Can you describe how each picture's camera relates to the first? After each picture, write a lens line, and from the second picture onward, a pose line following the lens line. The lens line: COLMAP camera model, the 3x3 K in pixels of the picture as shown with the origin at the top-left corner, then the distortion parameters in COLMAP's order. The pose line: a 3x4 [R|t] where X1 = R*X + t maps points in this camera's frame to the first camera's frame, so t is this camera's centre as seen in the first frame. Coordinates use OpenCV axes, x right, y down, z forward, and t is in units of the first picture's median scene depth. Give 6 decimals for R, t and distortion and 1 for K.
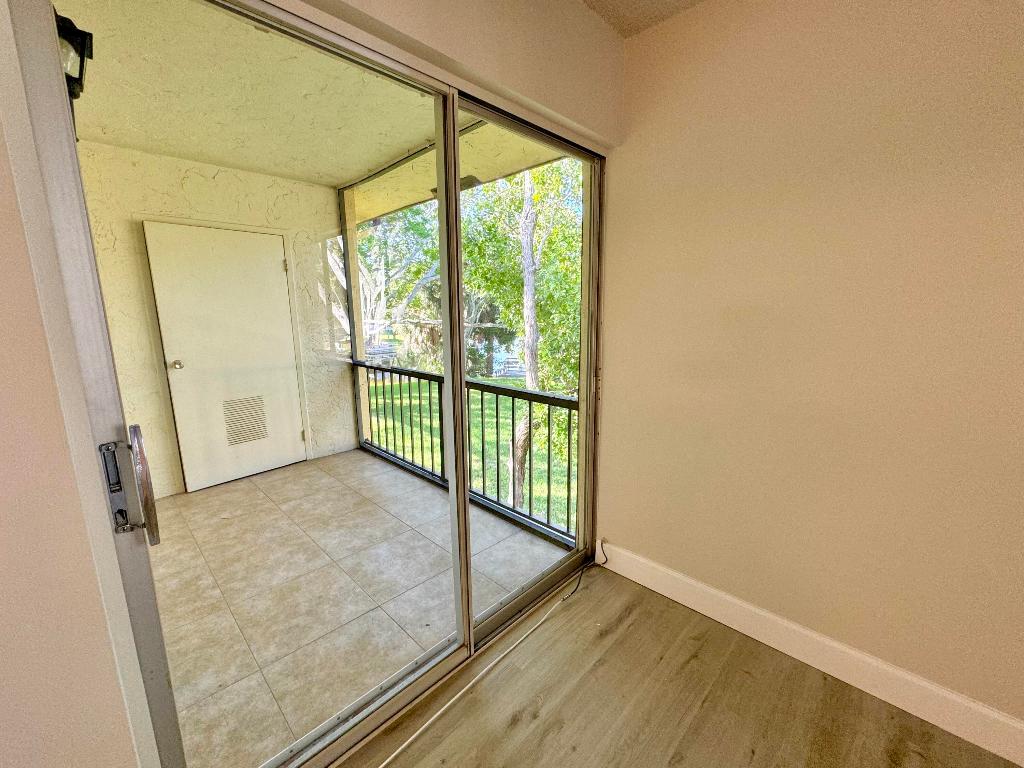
lens RADIAL K [[418.5, 0, 513.0], [0, 418.5, 382.3], [0, 0, 1]] dist [-0.005692, -0.000519]
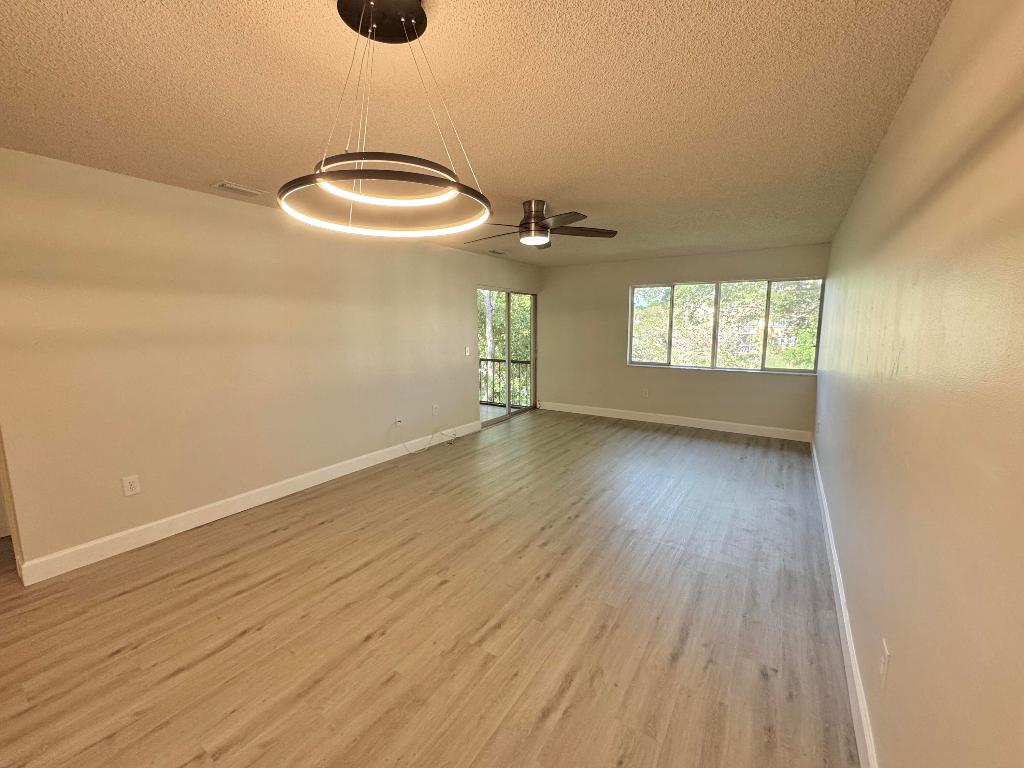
lens RADIAL K [[418.5, 0, 517.5], [0, 418.5, 379.0], [0, 0, 1]] dist [-0.005692, -0.000519]
pose [[0.978423, -0.016520, 0.205953, -0.600052], [0.027458, 0.998353, -0.050366, 0.341235], [-0.204781, 0.054934, 0.977265, -2.109184]]
